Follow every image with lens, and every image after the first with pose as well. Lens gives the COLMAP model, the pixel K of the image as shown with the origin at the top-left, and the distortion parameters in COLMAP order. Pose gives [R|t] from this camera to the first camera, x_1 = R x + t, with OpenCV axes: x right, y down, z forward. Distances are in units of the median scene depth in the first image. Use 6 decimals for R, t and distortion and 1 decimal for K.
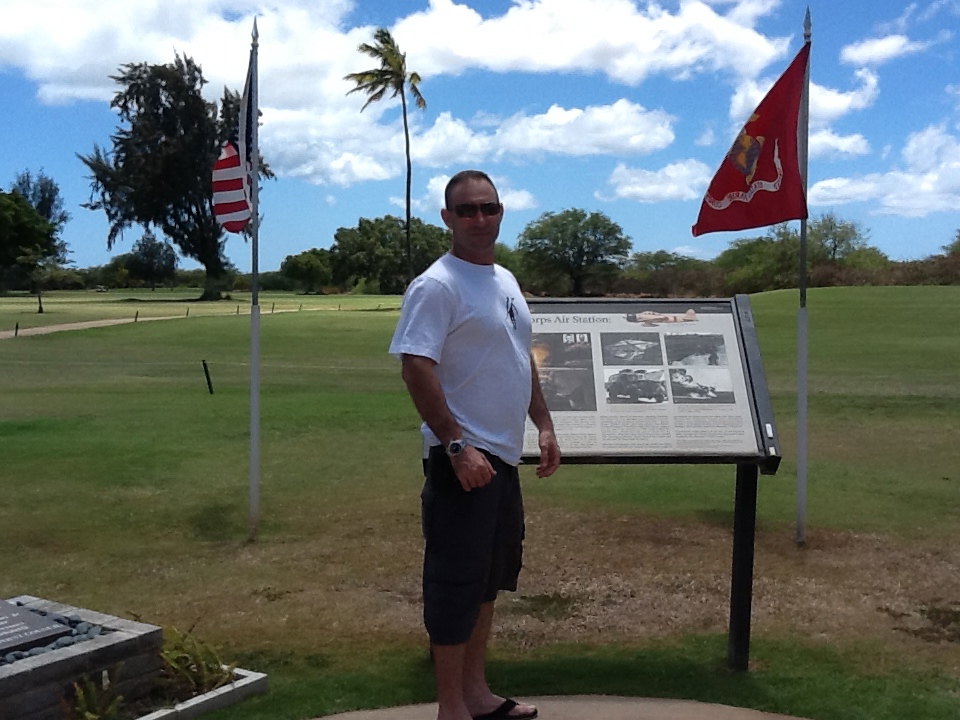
lens RADIAL K [[1137.2, 0, 476.6], [0, 1137.2, 364.5], [0, 0, 1]] dist [-0.020478, 0.000000]
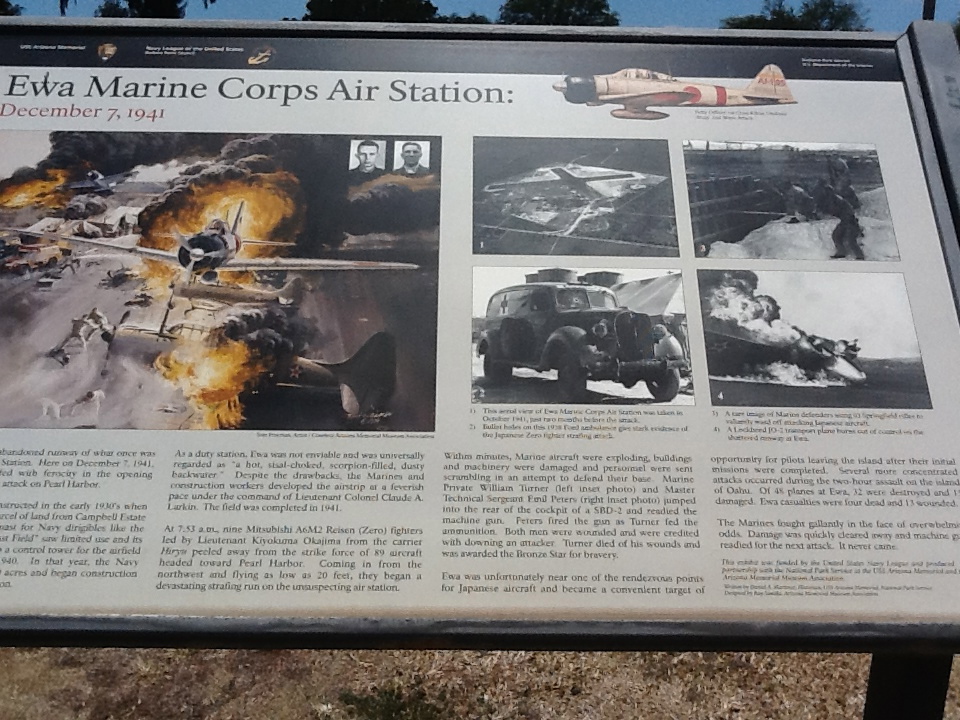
lens RADIAL K [[1137.2, 0, 488.8], [0, 1137.2, 359.4], [0, 0, 1]] dist [-0.020478, 0.000000]
pose [[0.999466, 0.012566, 0.030172, 0.107145], [-0.017948, 0.982512, 0.185331, -0.026653], [-0.027316, -0.185773, 0.982213, 0.711432]]
